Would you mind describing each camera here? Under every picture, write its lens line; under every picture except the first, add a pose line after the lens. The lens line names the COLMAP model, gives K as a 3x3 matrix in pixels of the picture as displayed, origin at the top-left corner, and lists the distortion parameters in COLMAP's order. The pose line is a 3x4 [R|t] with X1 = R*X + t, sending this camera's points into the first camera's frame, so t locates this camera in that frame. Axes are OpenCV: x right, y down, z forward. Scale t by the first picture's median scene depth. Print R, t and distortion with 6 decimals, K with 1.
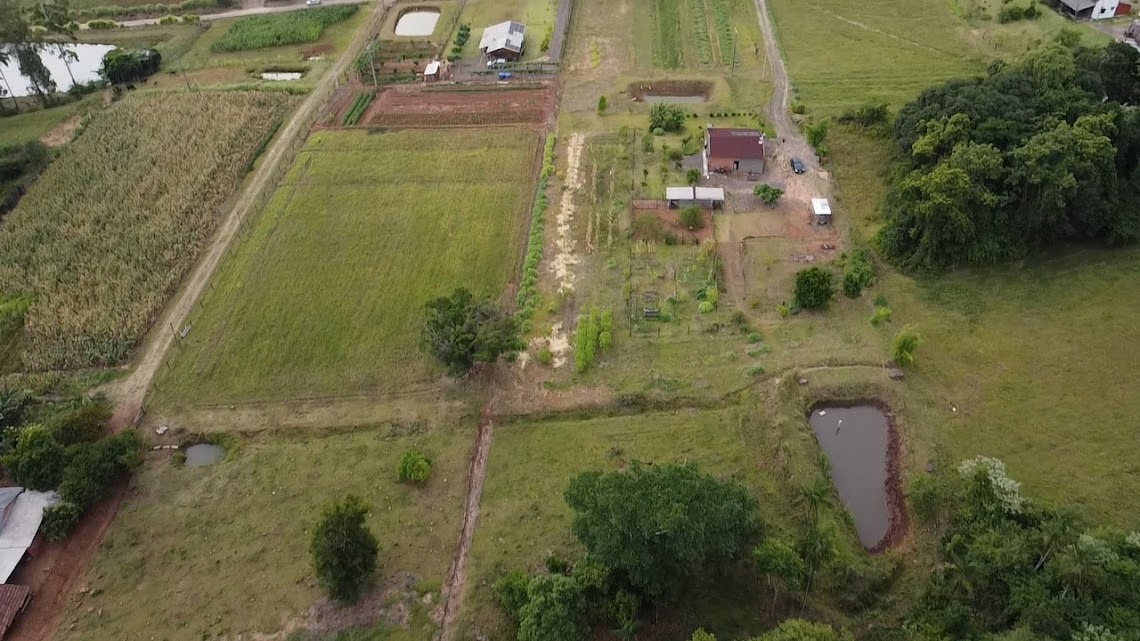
lens RADIAL K [[878.7, 0, 570.0], [0, 878.7, 320.5], [0, 0, 1]] dist [-0.006183, 0.001126]
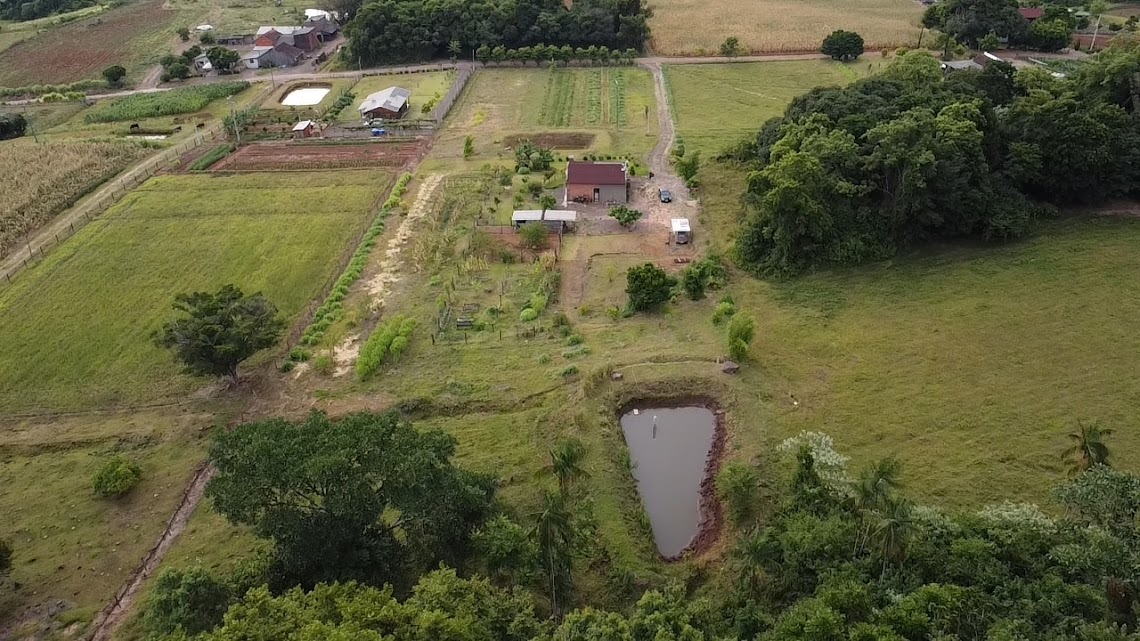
lens RADIAL K [[878.7, 0, 570.0], [0, 878.7, 320.5], [0, 0, 1]] dist [-0.006183, 0.001126]
pose [[0.999661, -0.002941, 0.025884, 0.174639], [0.007313, 0.985334, -0.170480, 0.137471], [-0.025003, 0.170611, 0.985021, 0.159037]]
